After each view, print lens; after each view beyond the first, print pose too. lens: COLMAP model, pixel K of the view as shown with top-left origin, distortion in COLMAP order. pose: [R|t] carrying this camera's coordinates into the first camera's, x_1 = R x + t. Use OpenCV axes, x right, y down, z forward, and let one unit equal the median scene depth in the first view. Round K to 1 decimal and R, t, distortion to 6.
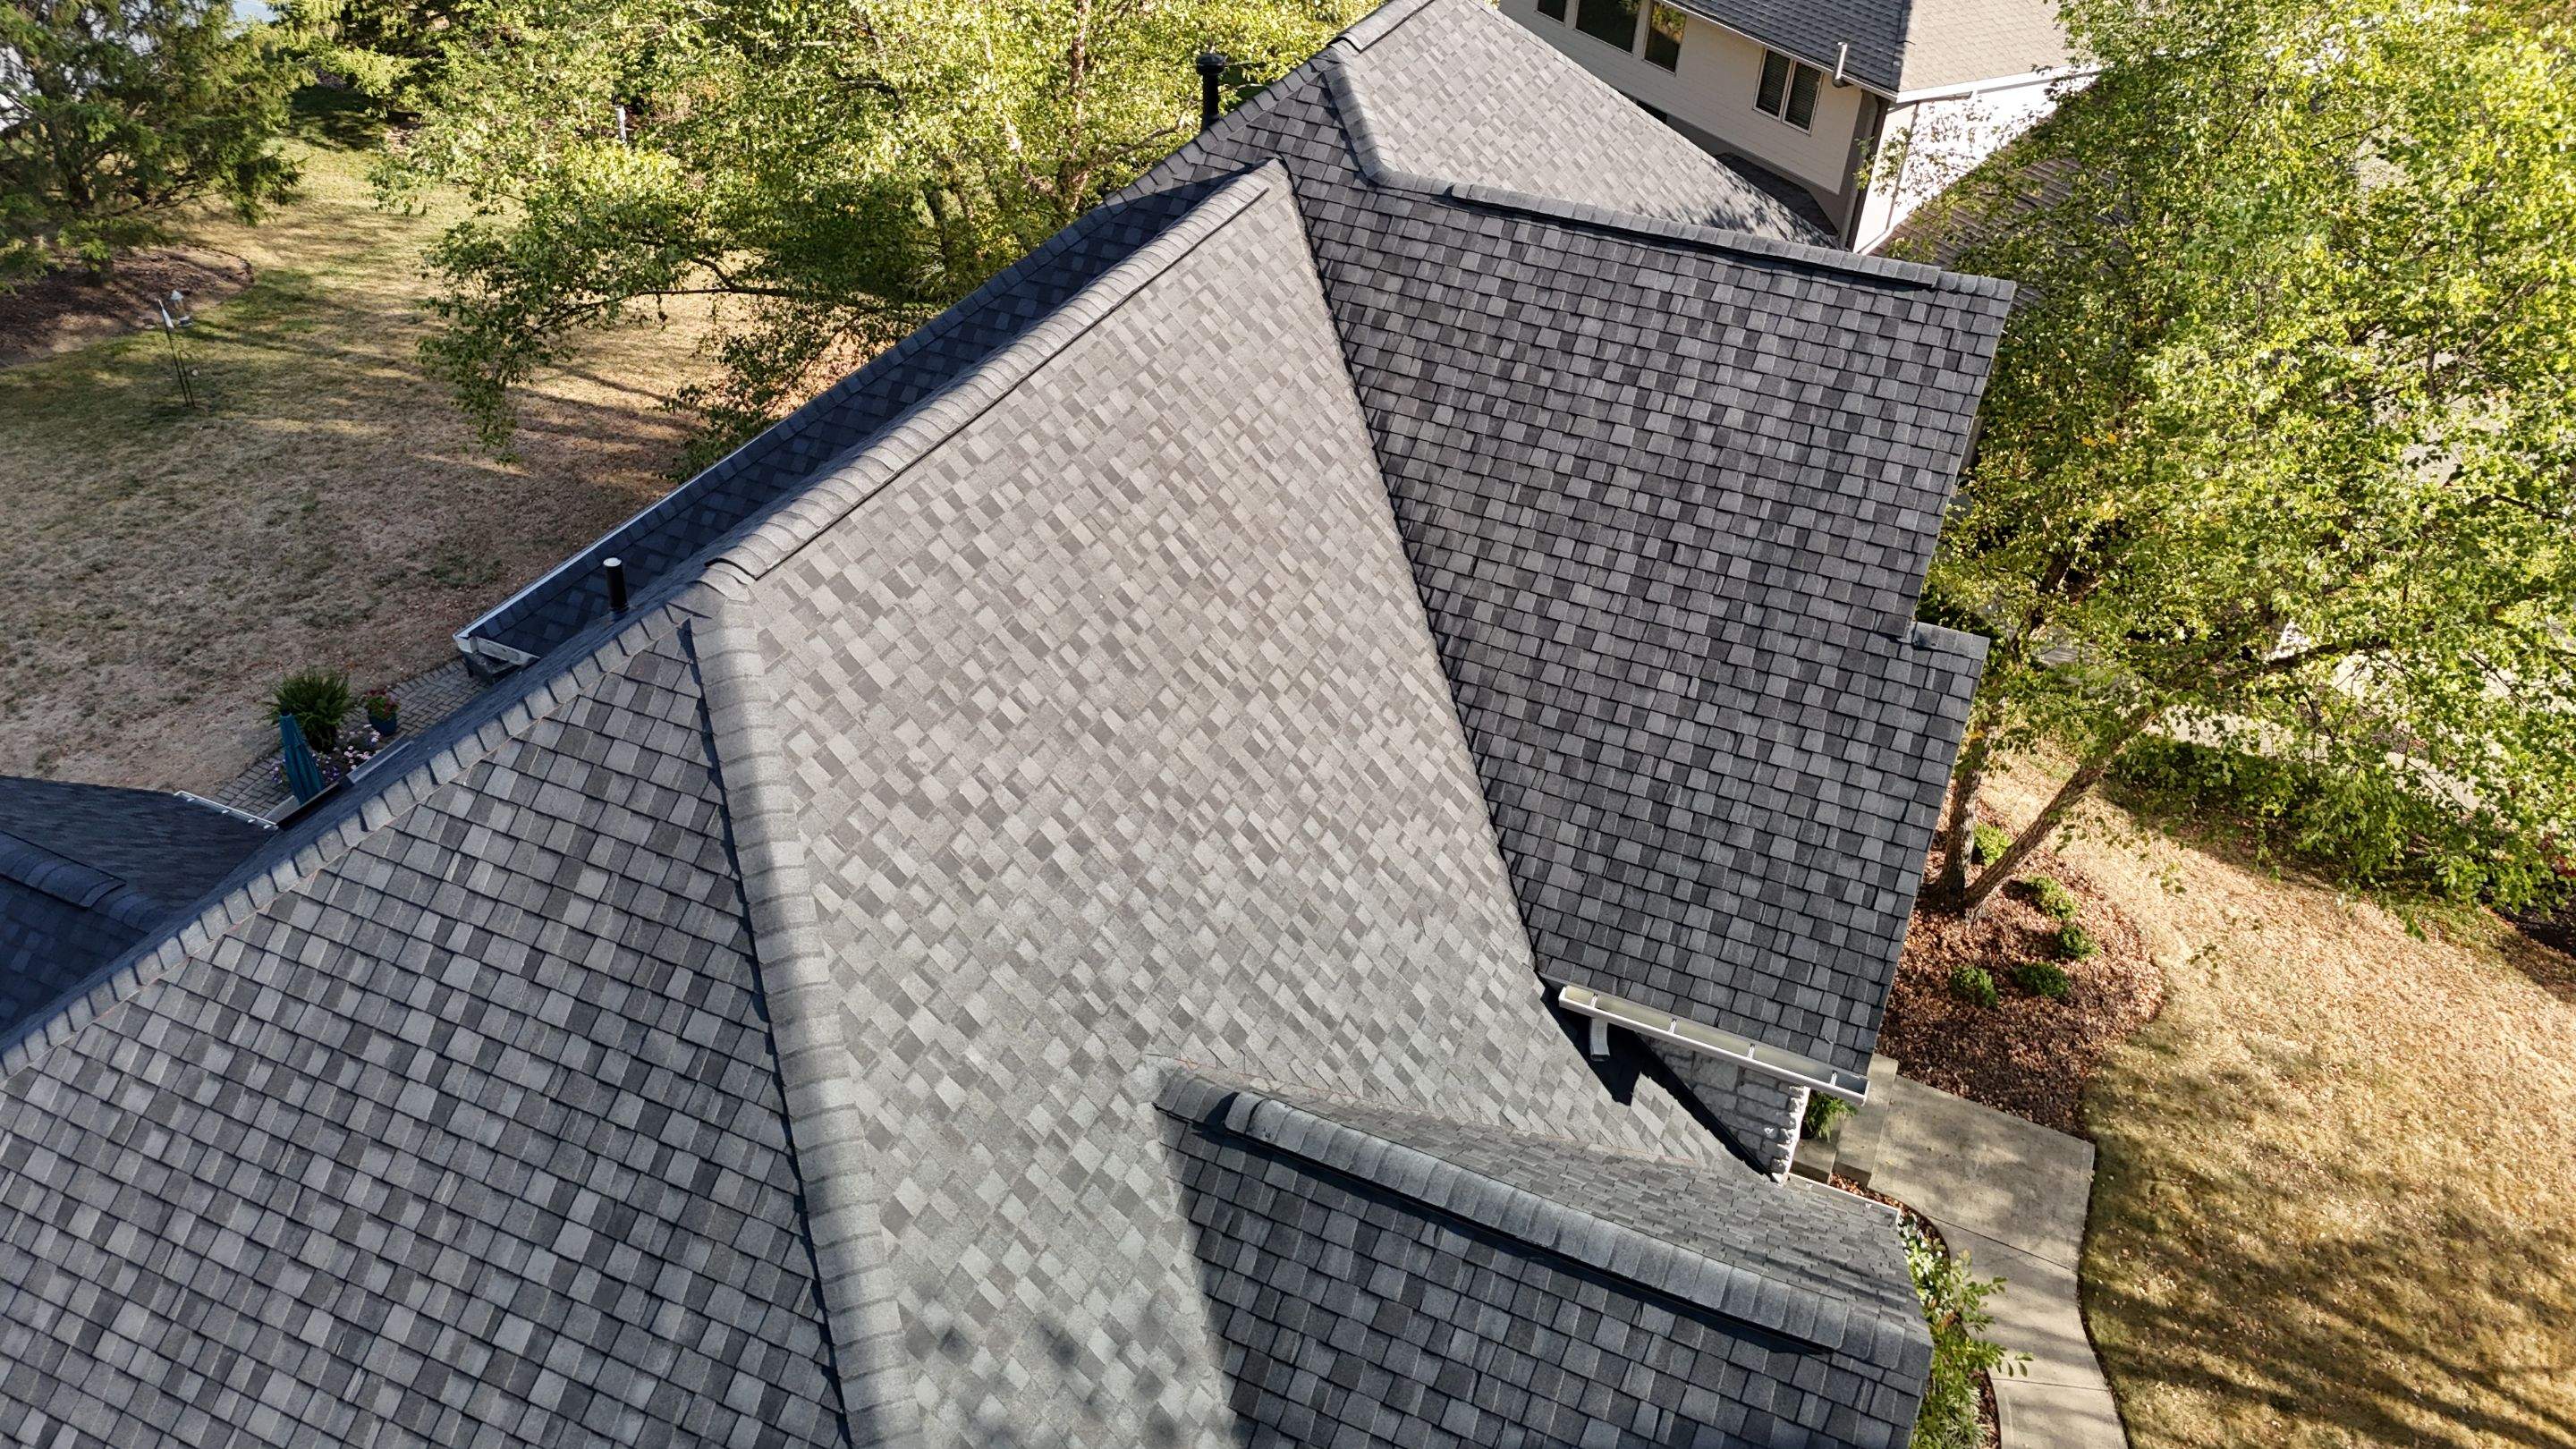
lens RADIAL K [[1883.8, 0, 1281.8], [0, 1883.8, 732.6], [0, 0, 1]] dist [0.108644, -0.132409]
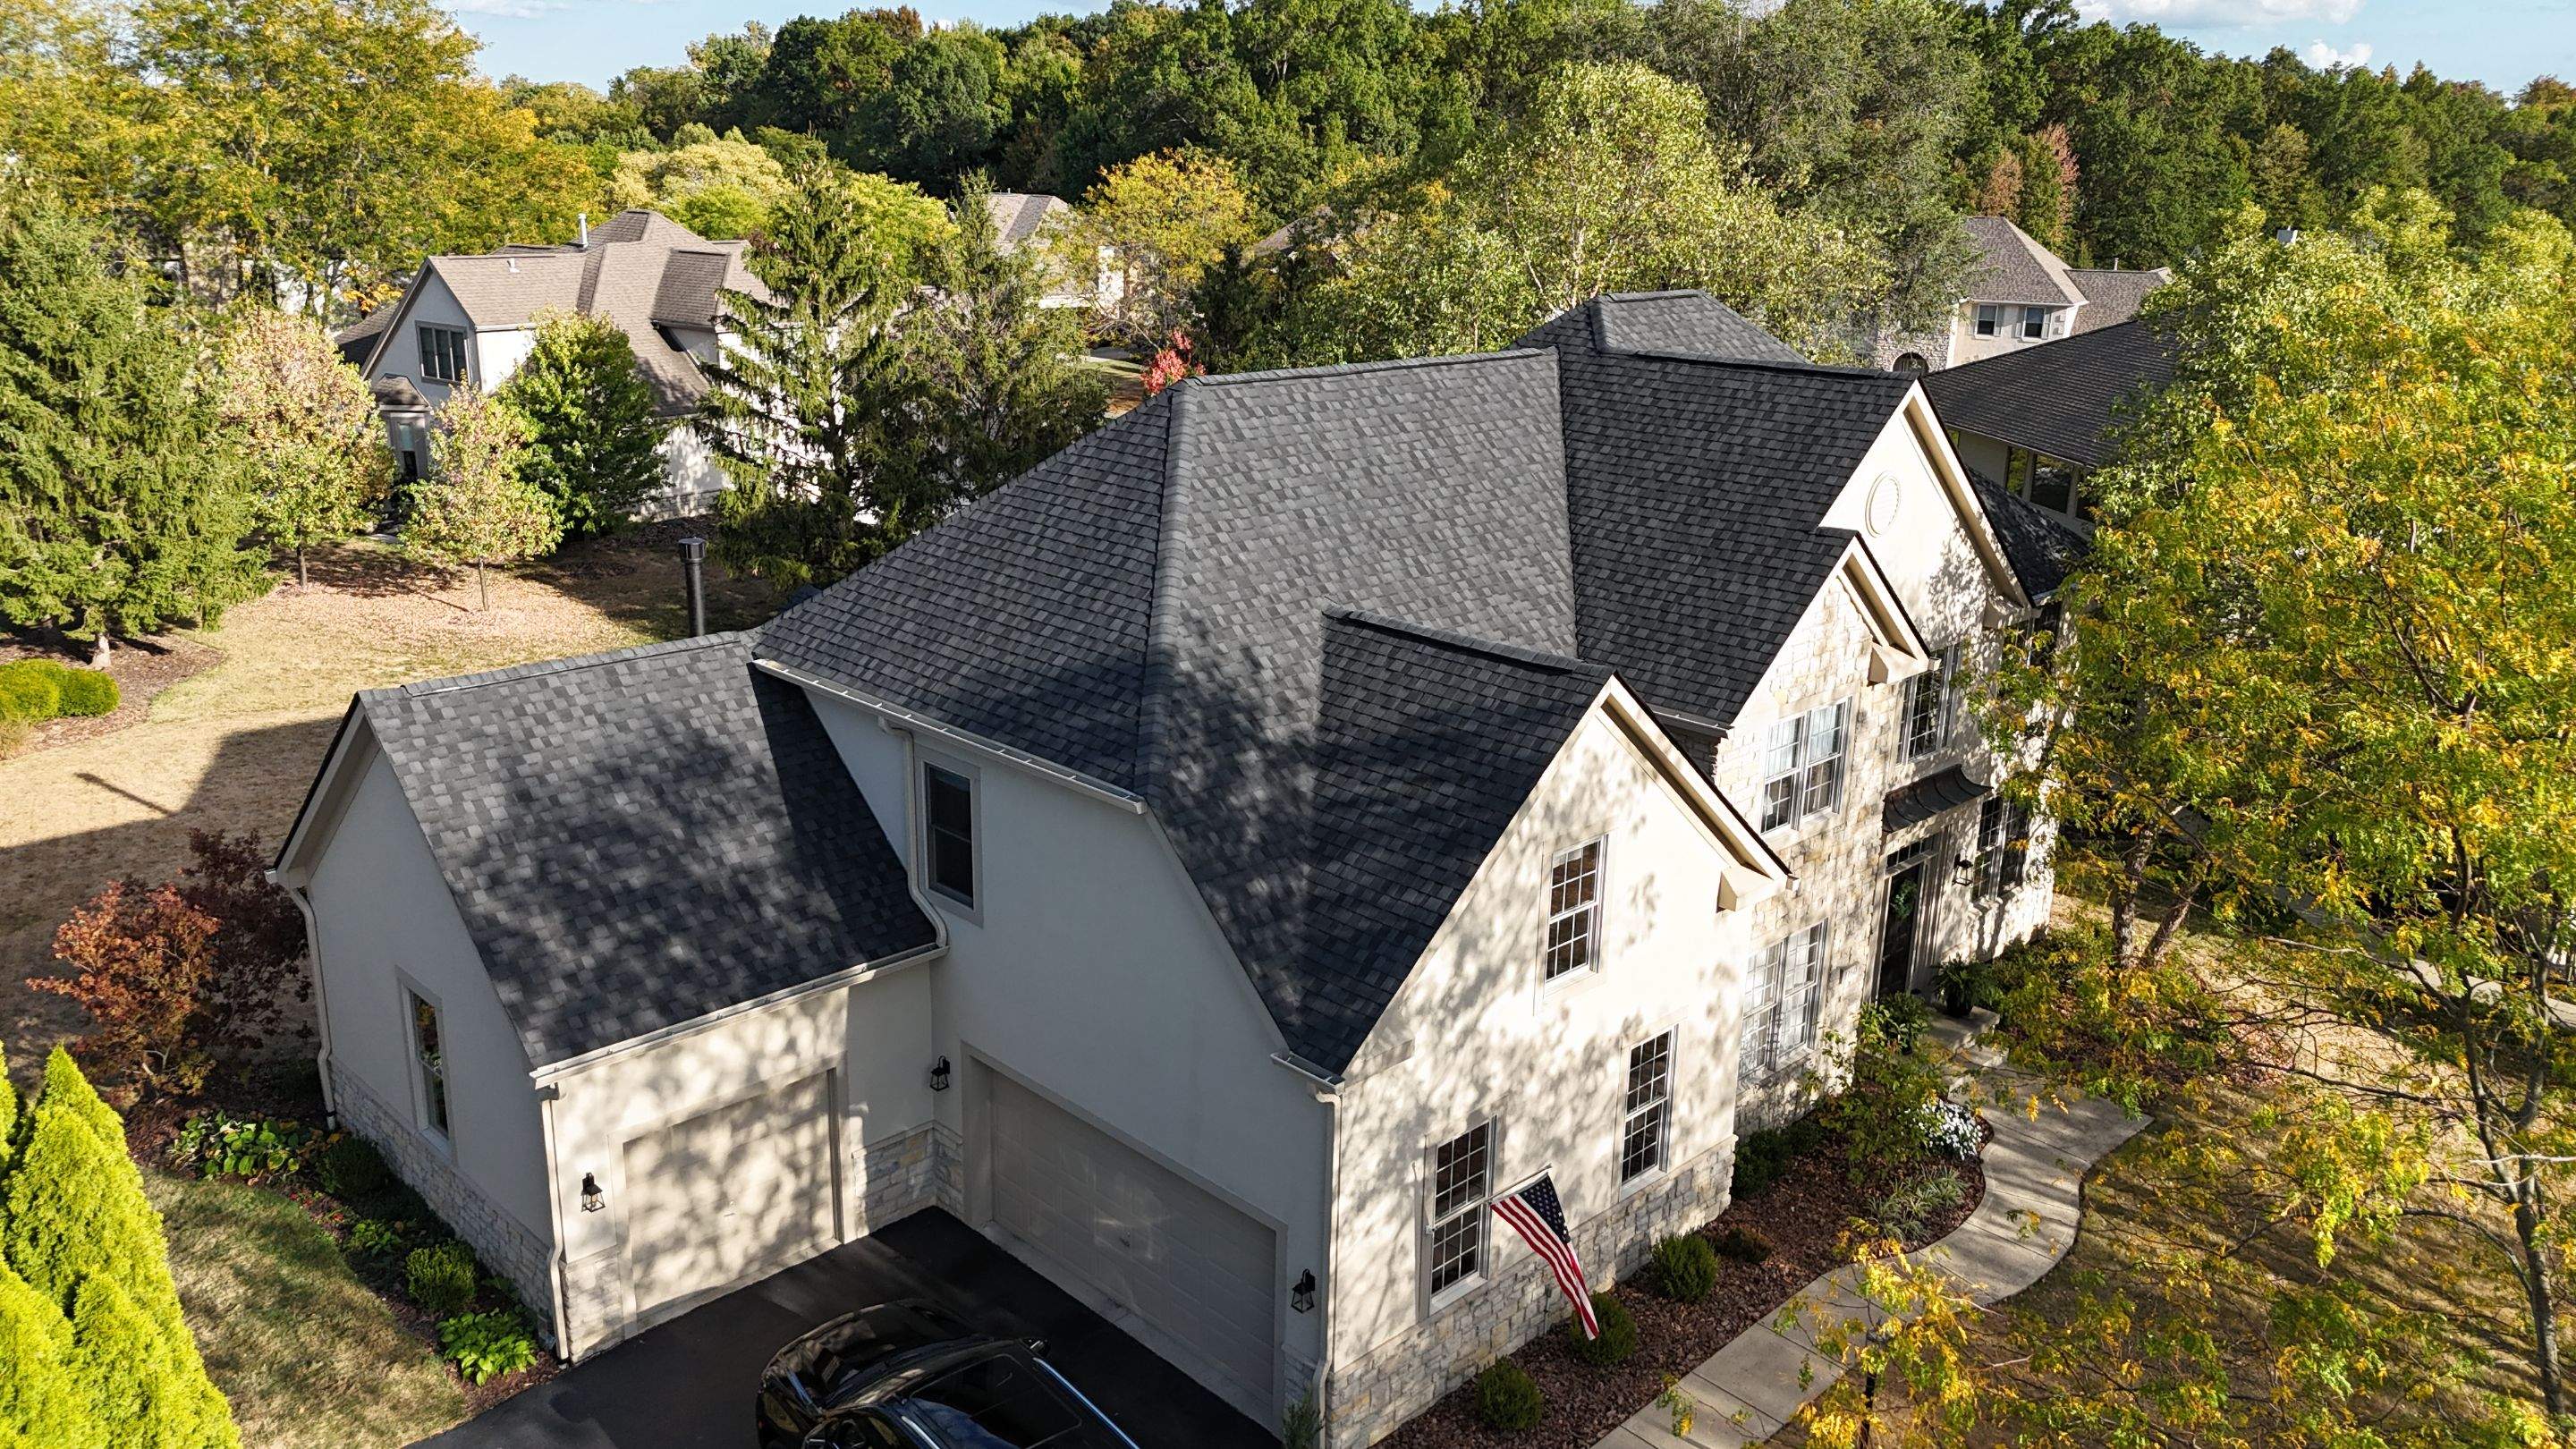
lens RADIAL K [[1898.5, 0, 1285.7], [0, 1898.5, 716.3], [0, 0, 1]] dist [0.152809, -0.295624]
pose [[0.924730, 0.074549, -0.373253, 0.530148], [-0.199089, 0.930524, -0.307389, 0.730430], [0.324405, 0.358563, 0.875325, -0.647441]]
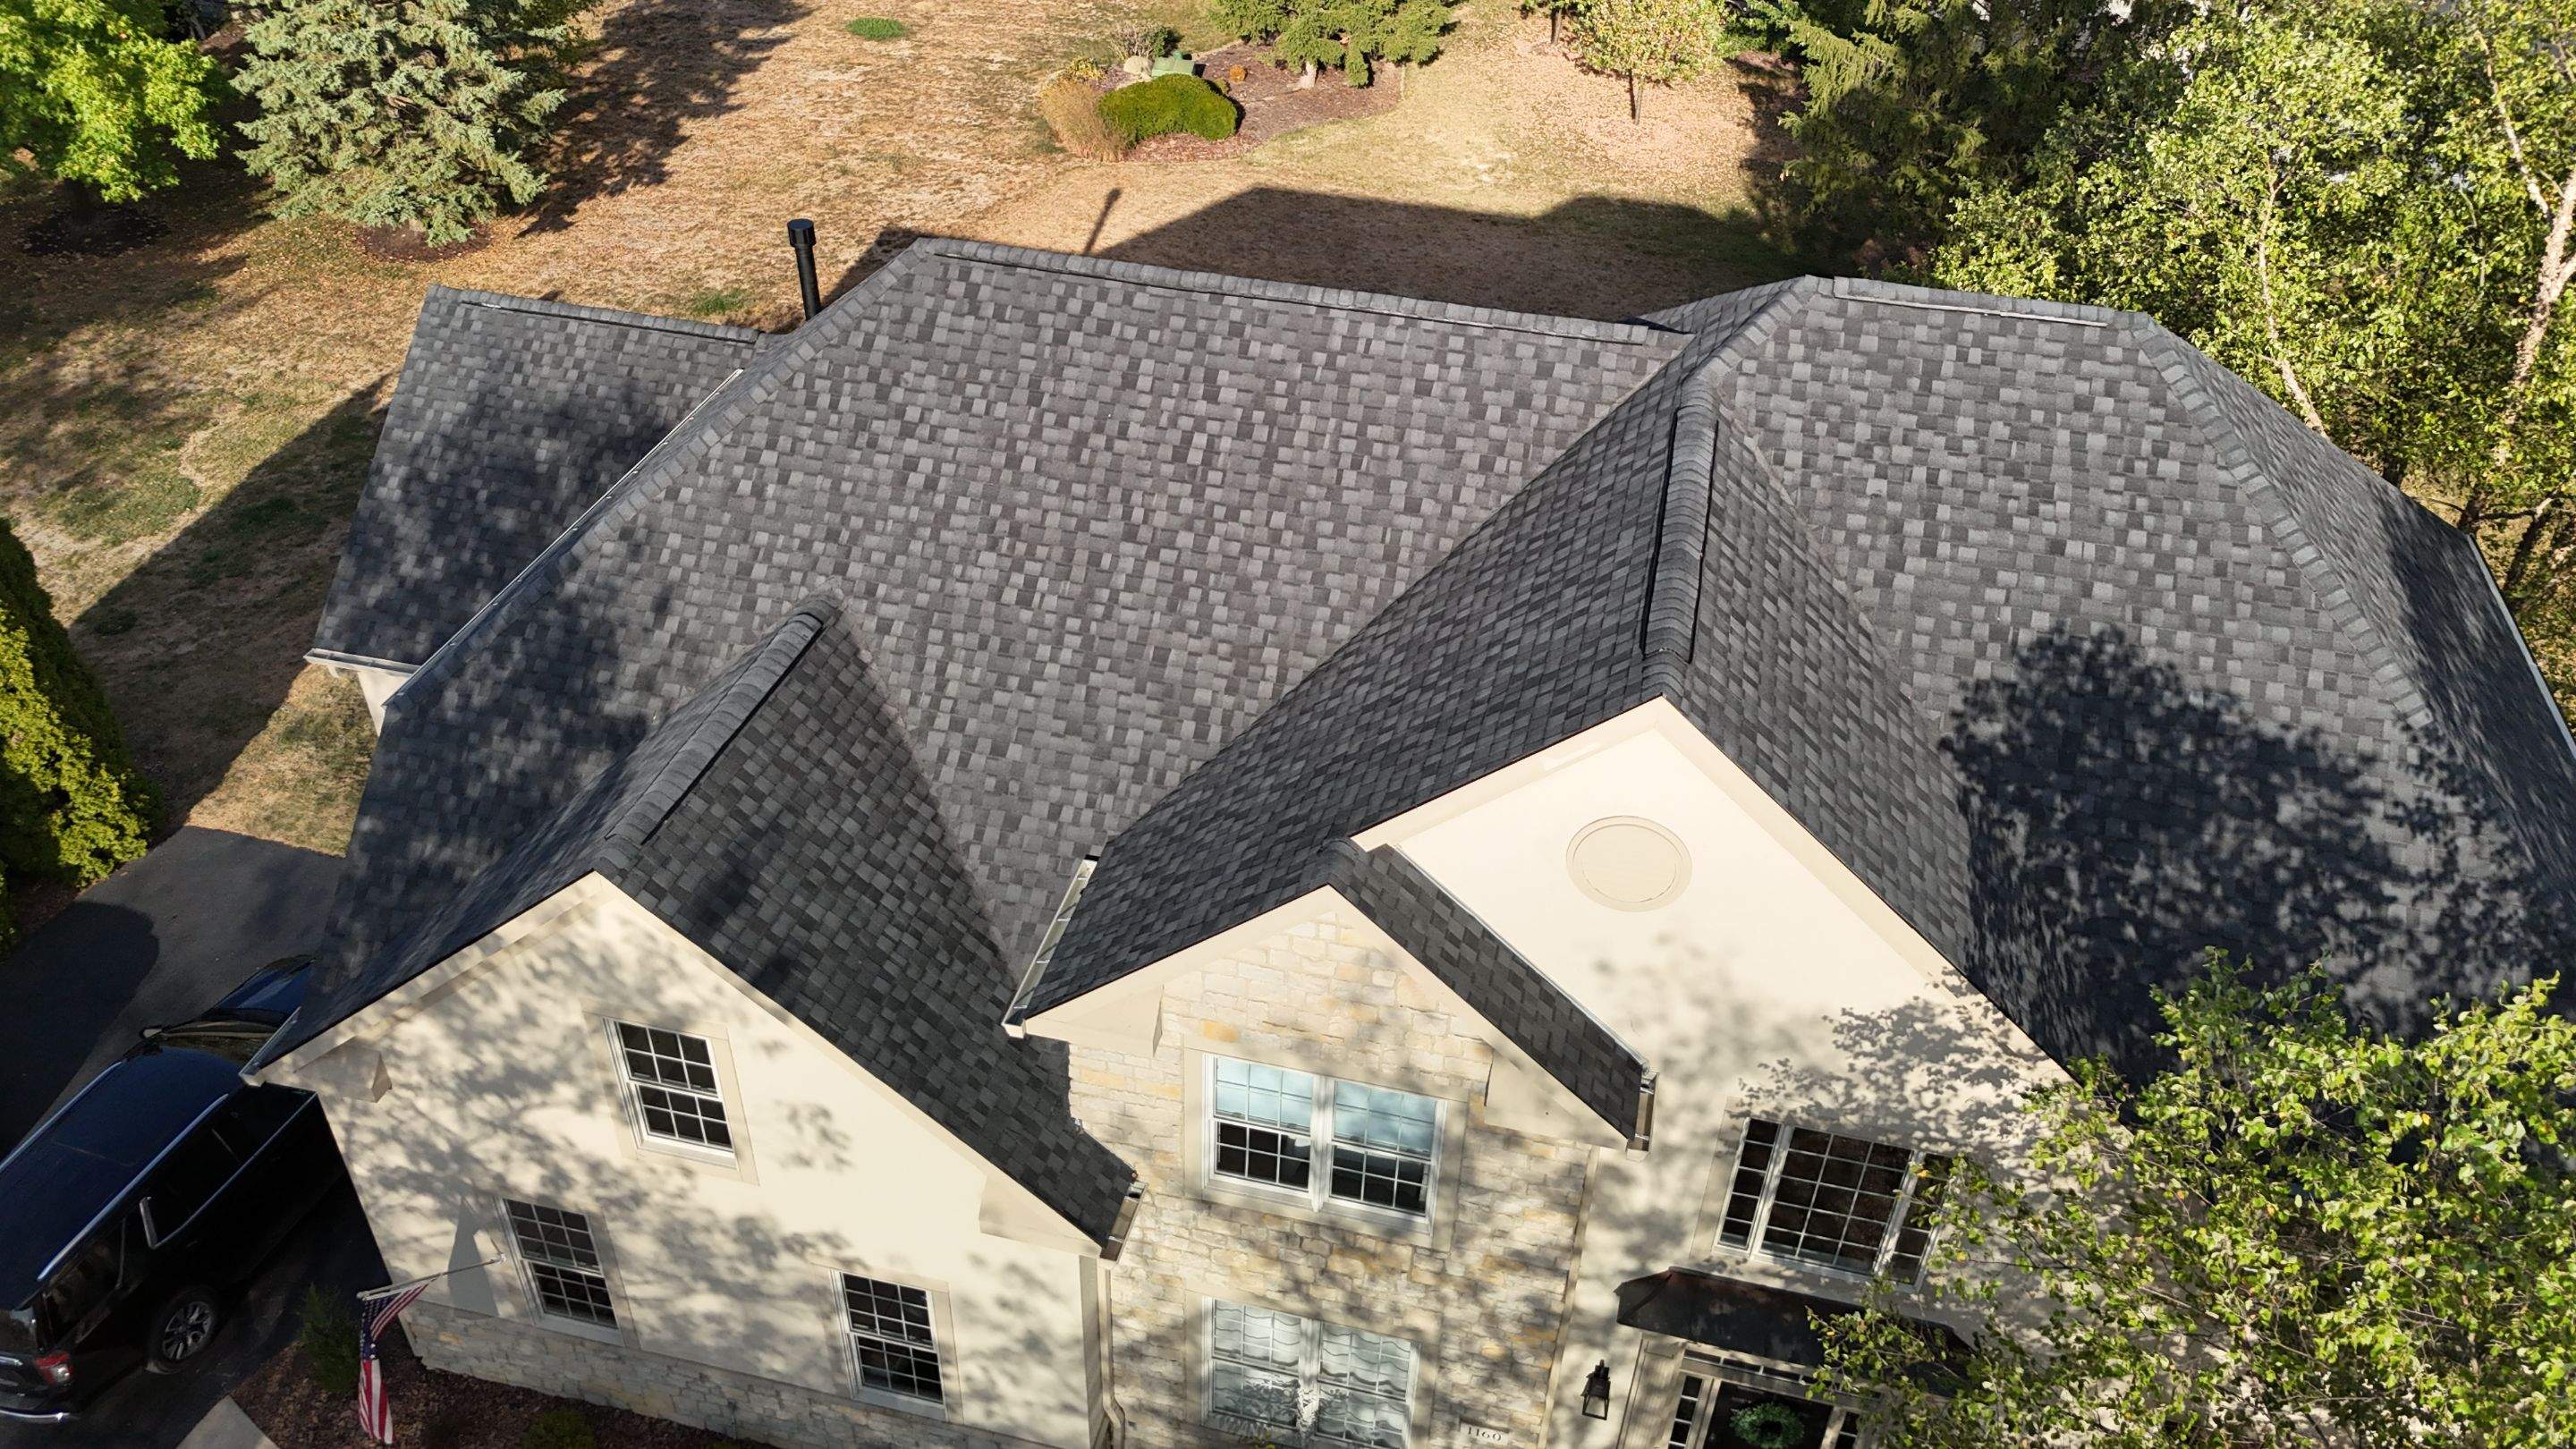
lens RADIAL K [[1901.1, 0, 1289.1], [0, 1901.1, 736.8], [0, 0, 1]] dist [0.104537, -0.114459]
pose [[0.168953, 0.555171, -0.814396, 1.106181], [-0.591492, 0.718056, 0.366787, -0.449197], [0.788411, 0.419739, 0.449697, 0.458484]]
